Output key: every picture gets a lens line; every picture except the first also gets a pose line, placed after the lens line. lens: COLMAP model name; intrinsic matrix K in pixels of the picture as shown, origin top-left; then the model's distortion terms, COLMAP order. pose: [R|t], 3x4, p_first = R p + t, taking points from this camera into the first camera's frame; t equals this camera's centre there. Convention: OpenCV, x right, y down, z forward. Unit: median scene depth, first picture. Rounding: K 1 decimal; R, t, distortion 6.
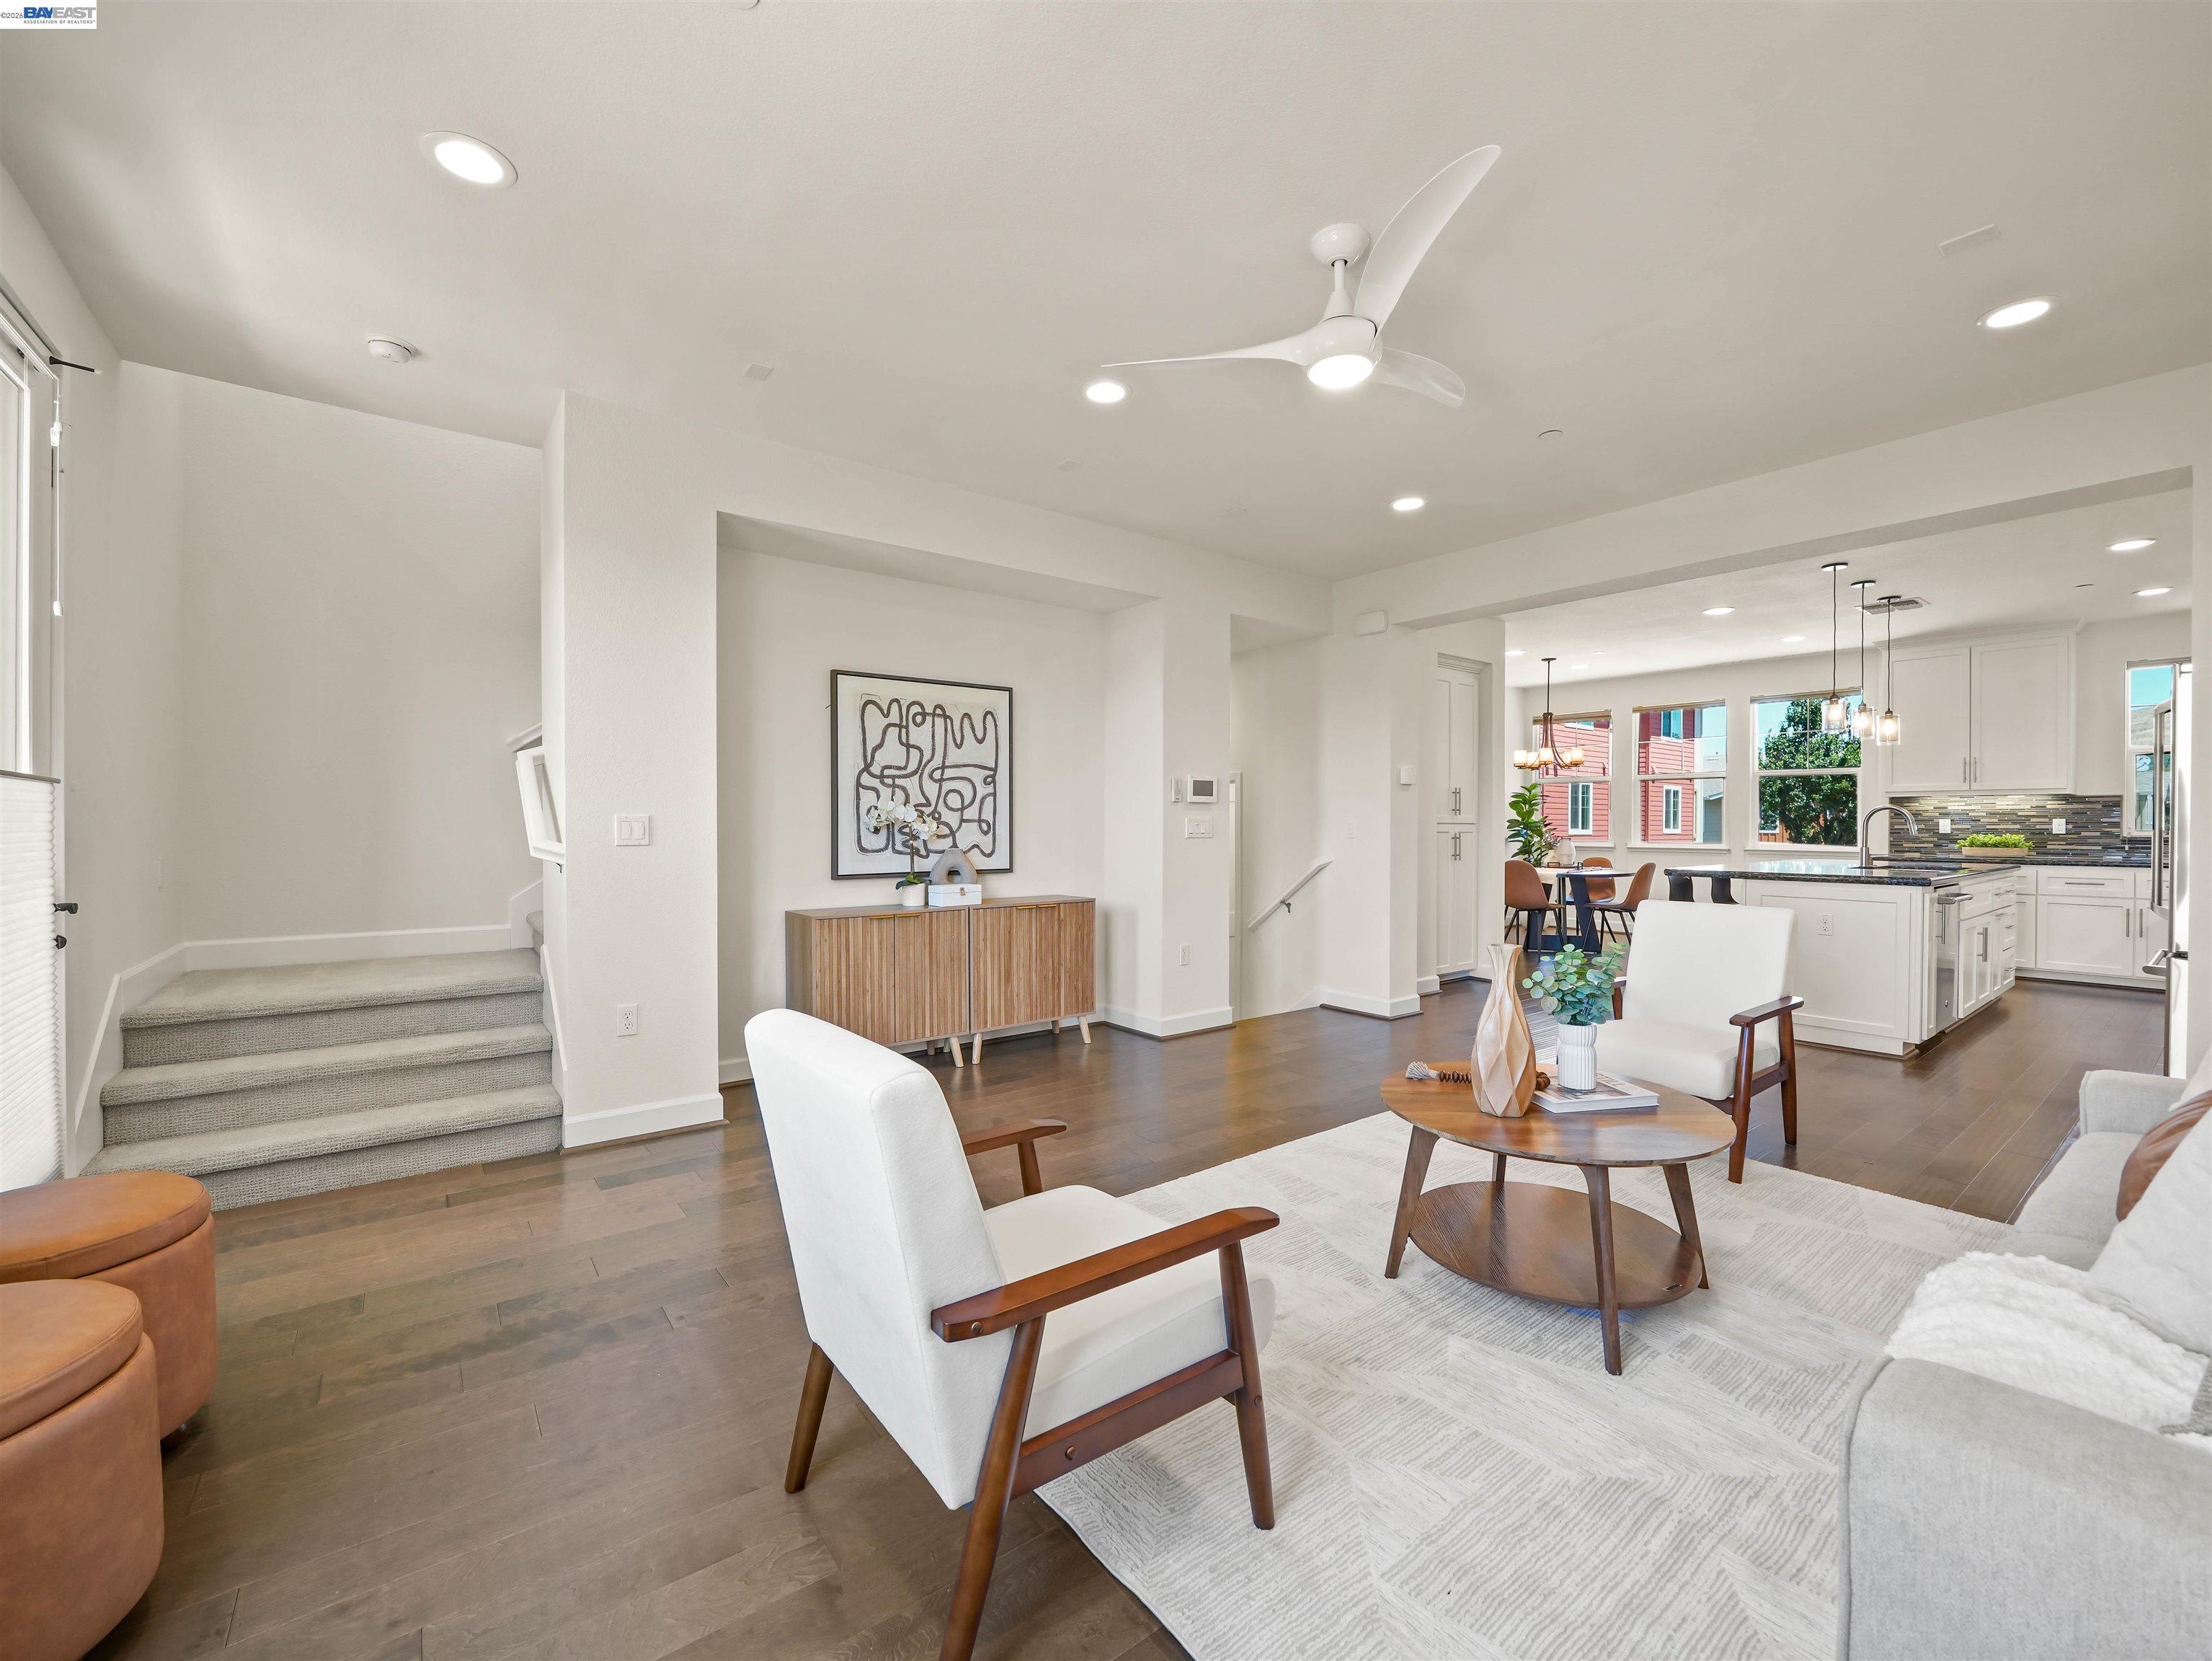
lens RADIAL K [[920.8, 0, 1101.6], [0, 920.8, 821.7], [0, 0, 1]] dist [-0.013151, -0.000360]
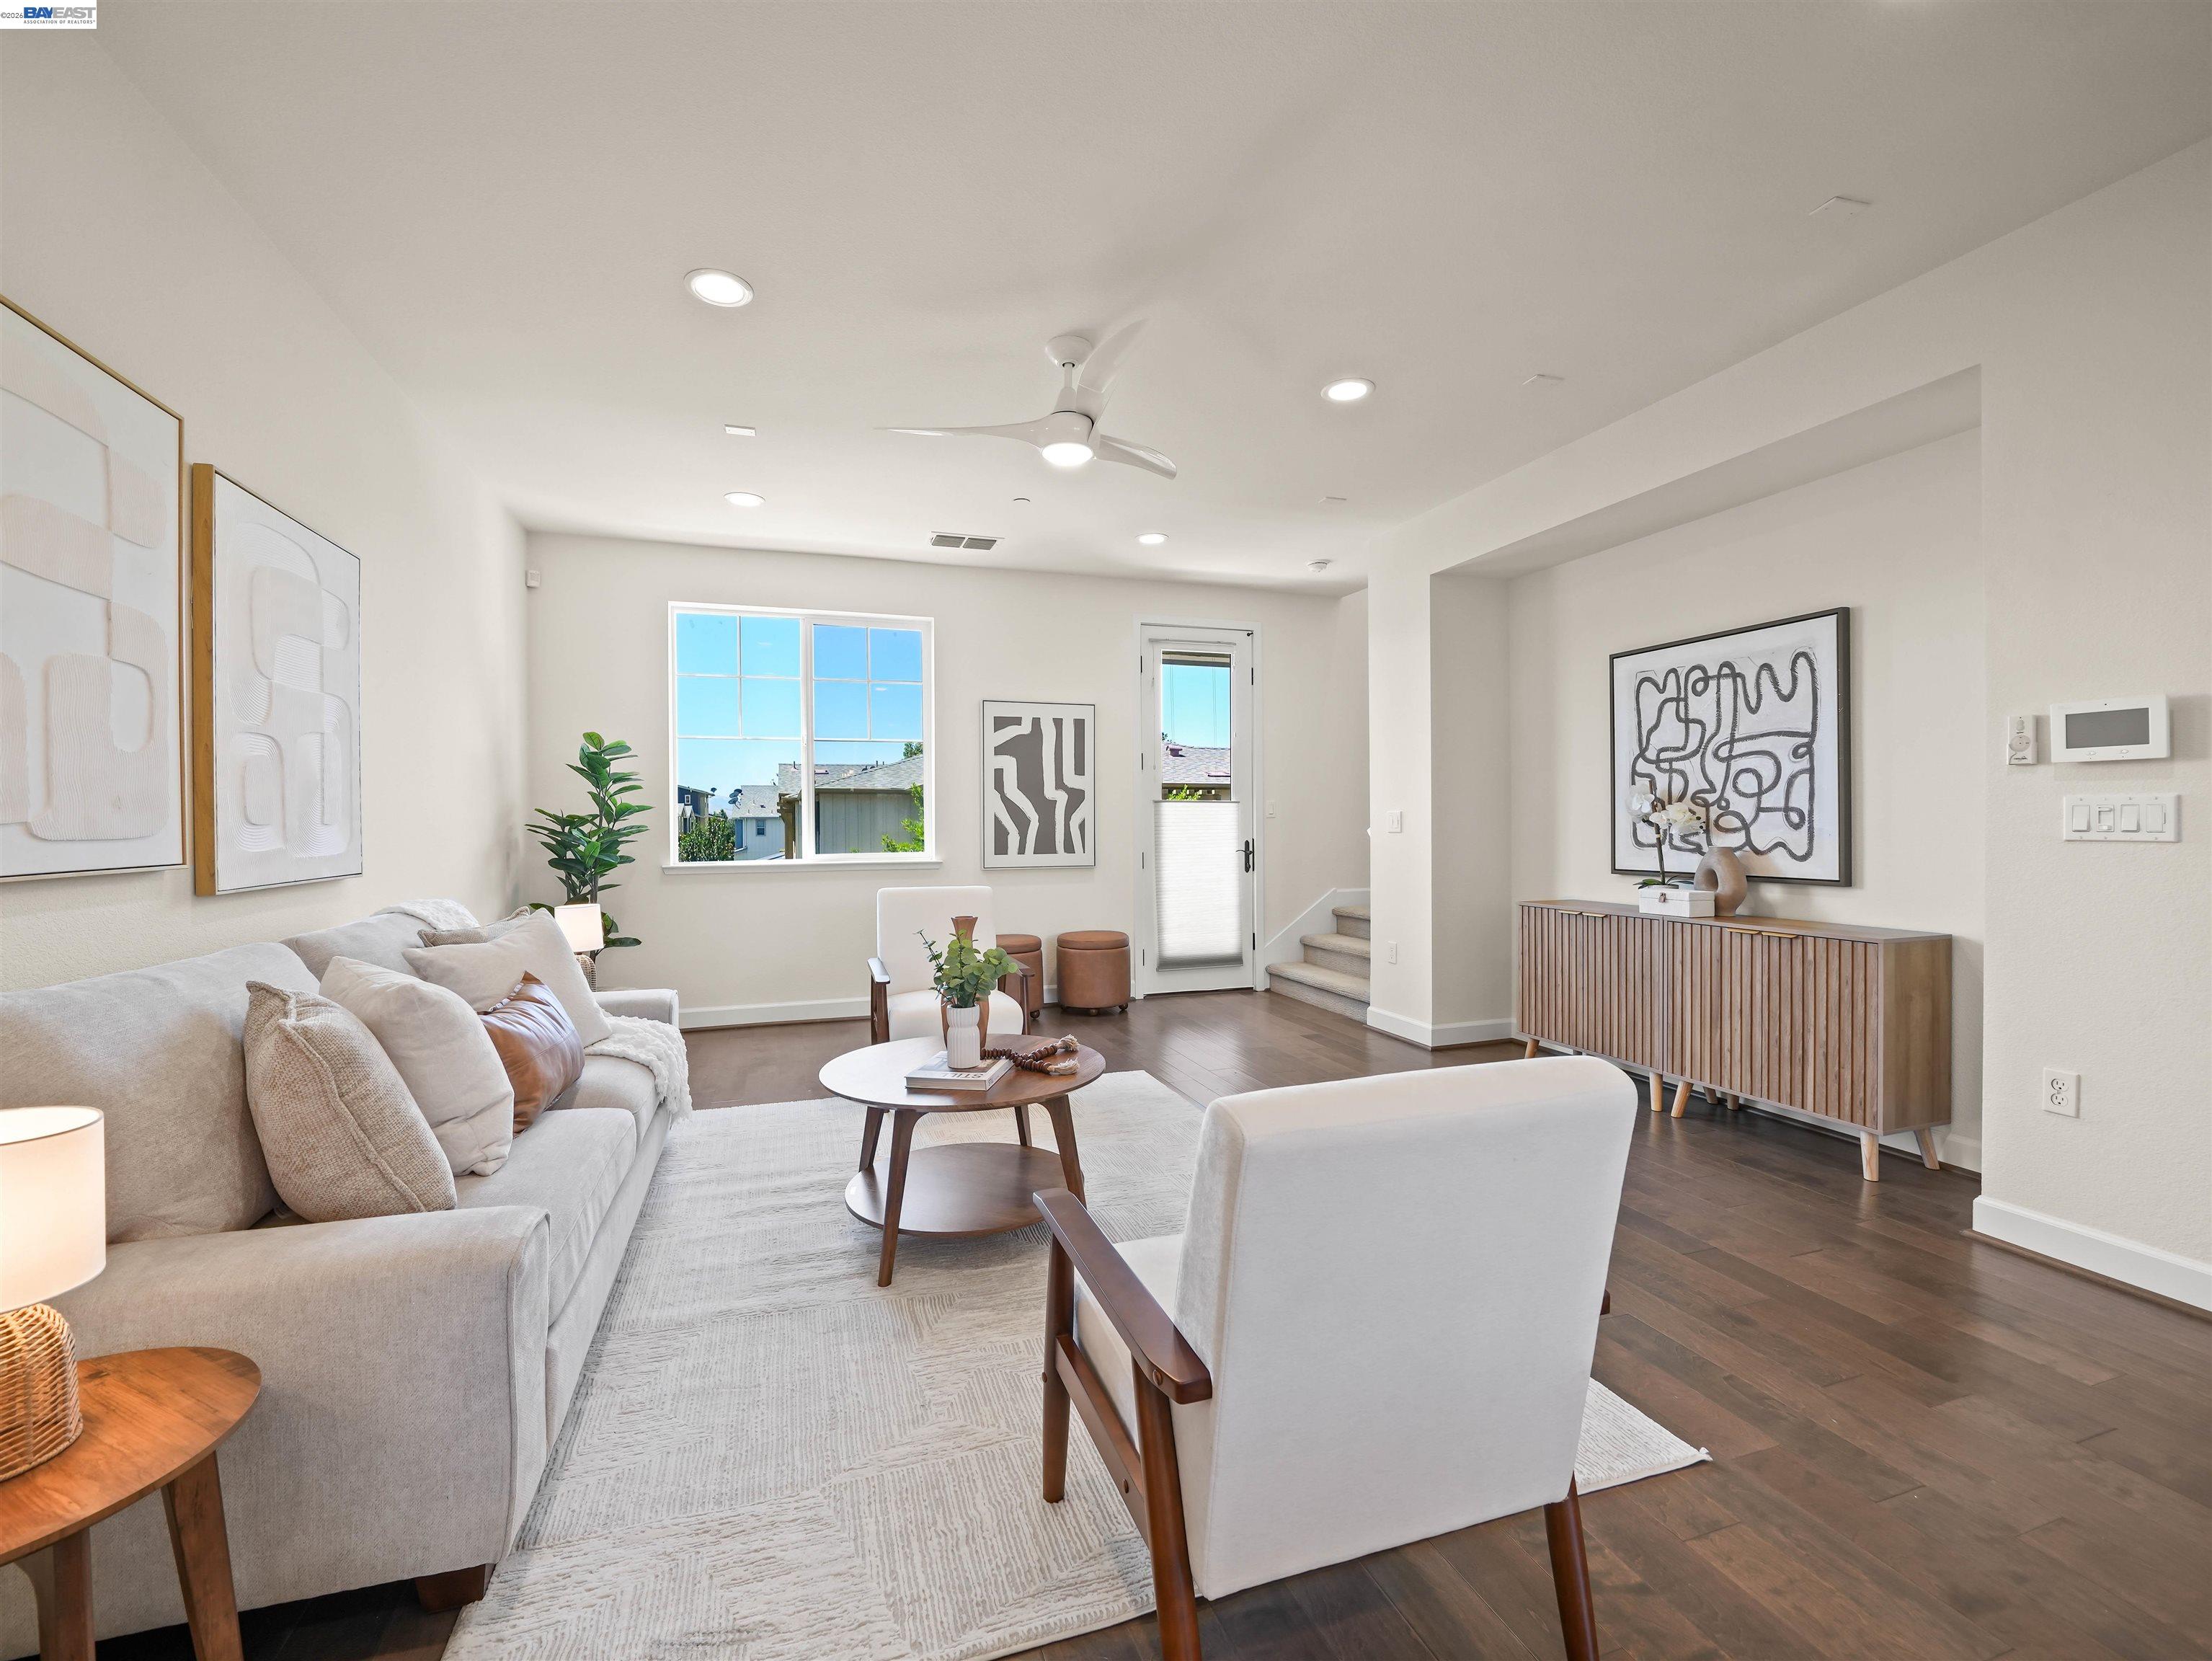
lens RADIAL K [[920.8, 0, 1104.0], [0, 920.8, 830.7], [0, 0, 1]] dist [-0.013151, -0.000360]
pose [[-0.298207, 0.009374, -0.954455, 0.727088], [0.006644, 0.999948, 0.007745, 0.006938], [0.954478, -0.004032, -0.298254, 0.726488]]
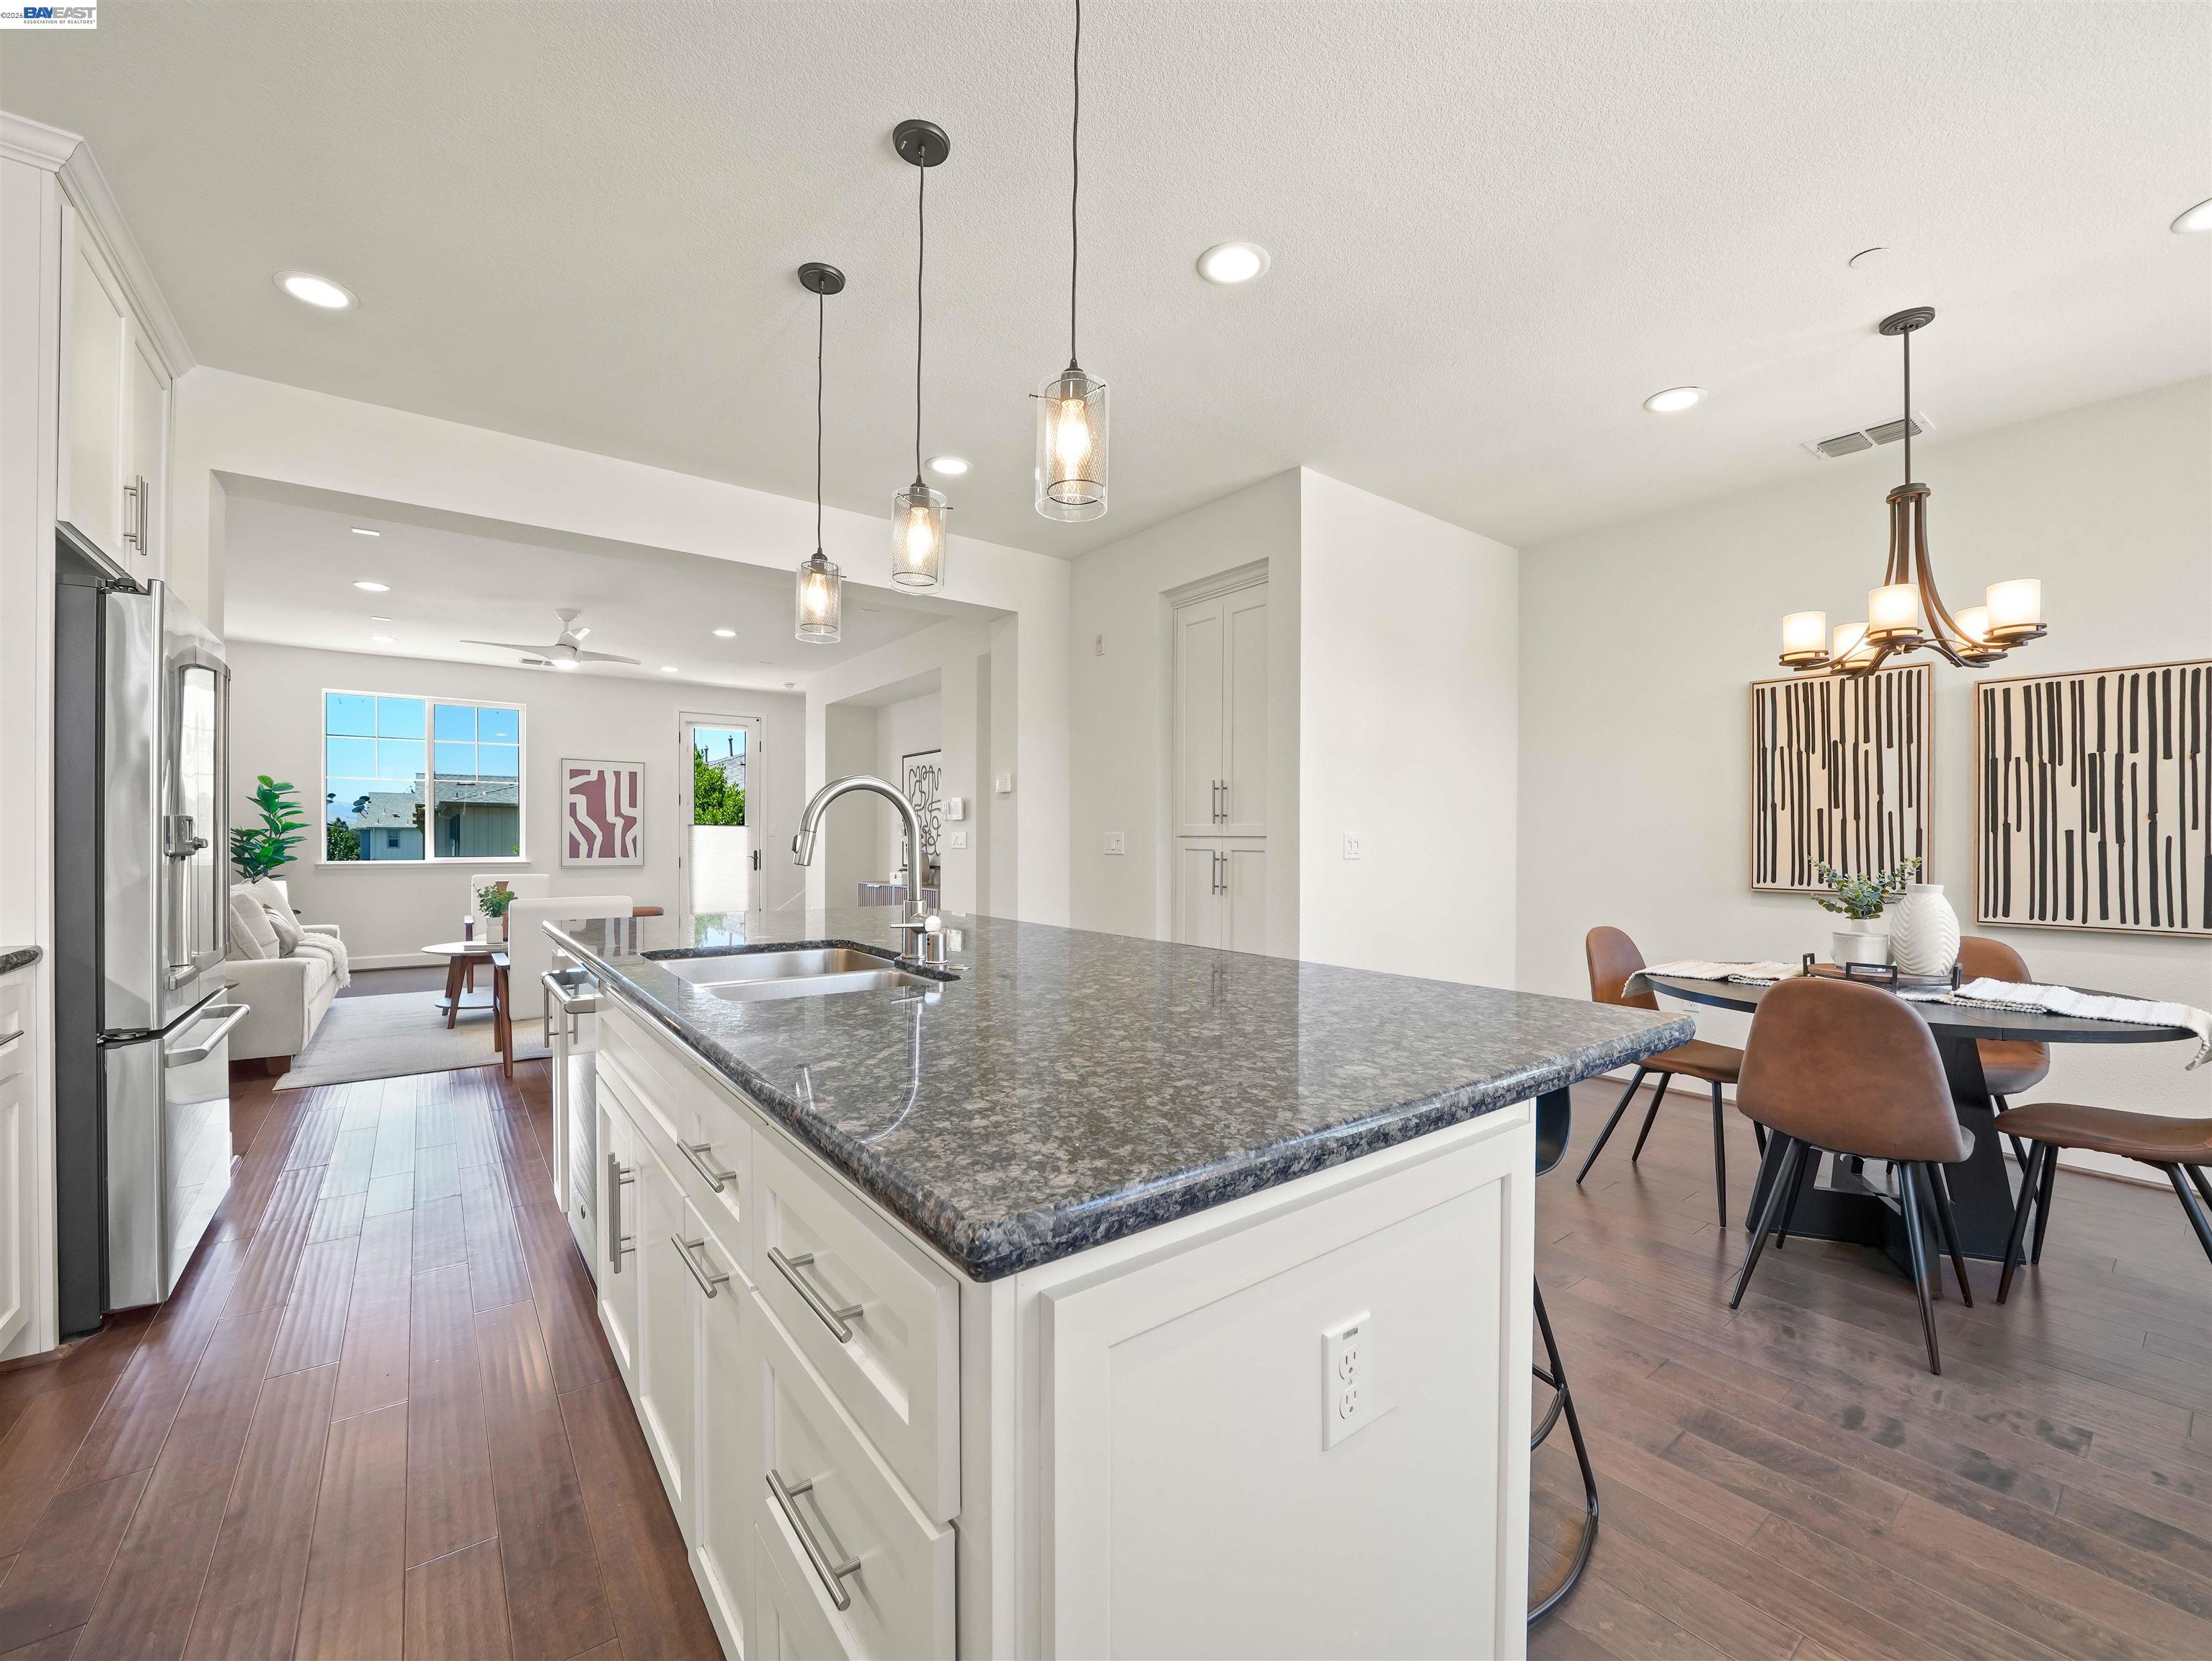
lens RADIAL K [[920.8, 0, 1106.7], [0, 920.8, 837.9], [0, 0, 1]] dist [-0.013151, -0.000360]
pose [[0.002825, -0.002035, -0.999994, 1.480966], [-0.003728, 0.999991, -0.002046, 0.005633], [0.999989, 0.003734, 0.002817, 1.314055]]
